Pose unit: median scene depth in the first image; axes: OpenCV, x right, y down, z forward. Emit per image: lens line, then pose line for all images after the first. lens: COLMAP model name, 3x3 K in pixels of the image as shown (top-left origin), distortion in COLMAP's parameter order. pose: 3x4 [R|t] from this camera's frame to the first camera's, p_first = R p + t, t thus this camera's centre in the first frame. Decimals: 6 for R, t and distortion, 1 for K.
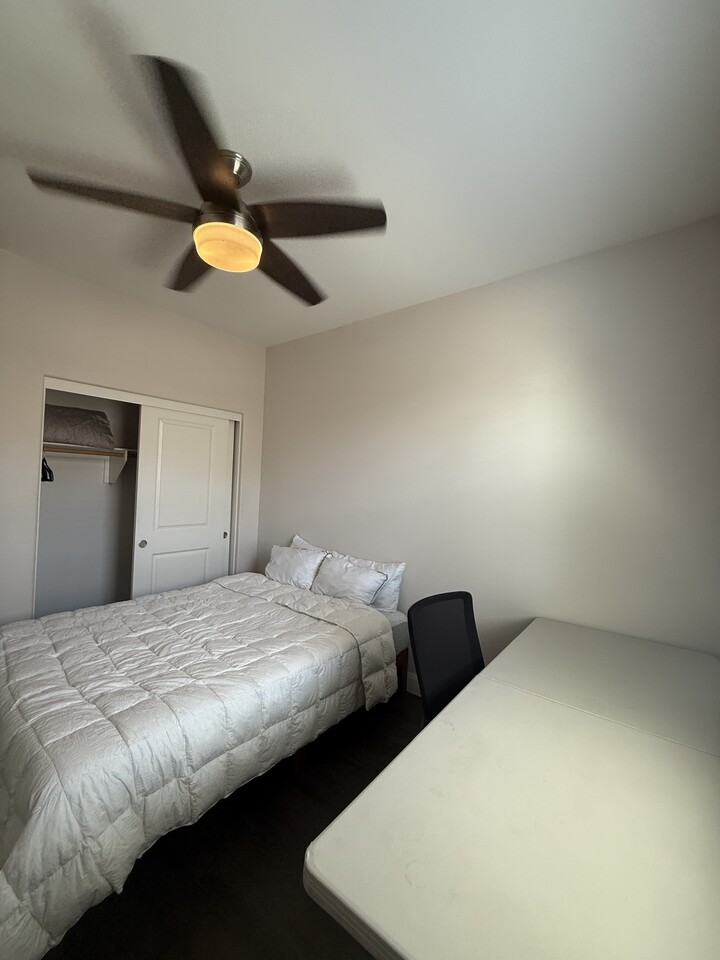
lens RADIAL K [[383.3, 0, 359.4], [0, 383.3, 480.1], [0, 0, 1]] dist [0.001278, -0.000230]
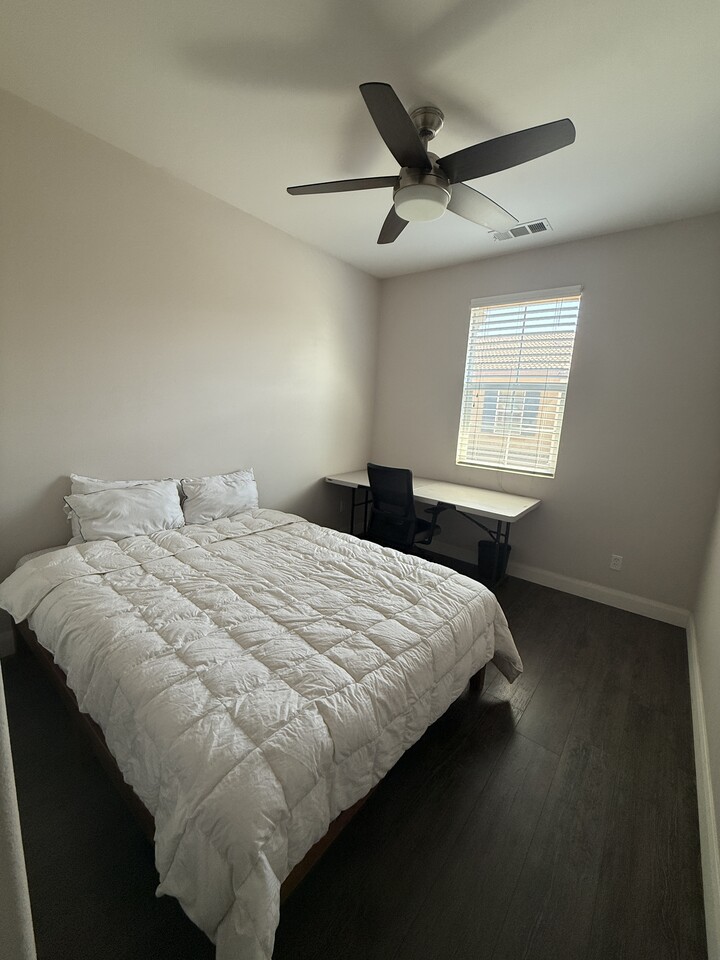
lens RADIAL K [[383.3, 0, 358.2], [0, 383.3, 477.8], [0, 0, 1]] dist [0.001278, -0.000230]
pose [[-0.000228, -0.215125, 0.976587, -1.016920], [-0.068452, 0.974299, 0.214605, -0.021182], [-0.997654, -0.066800, -0.014948, 0.709034]]
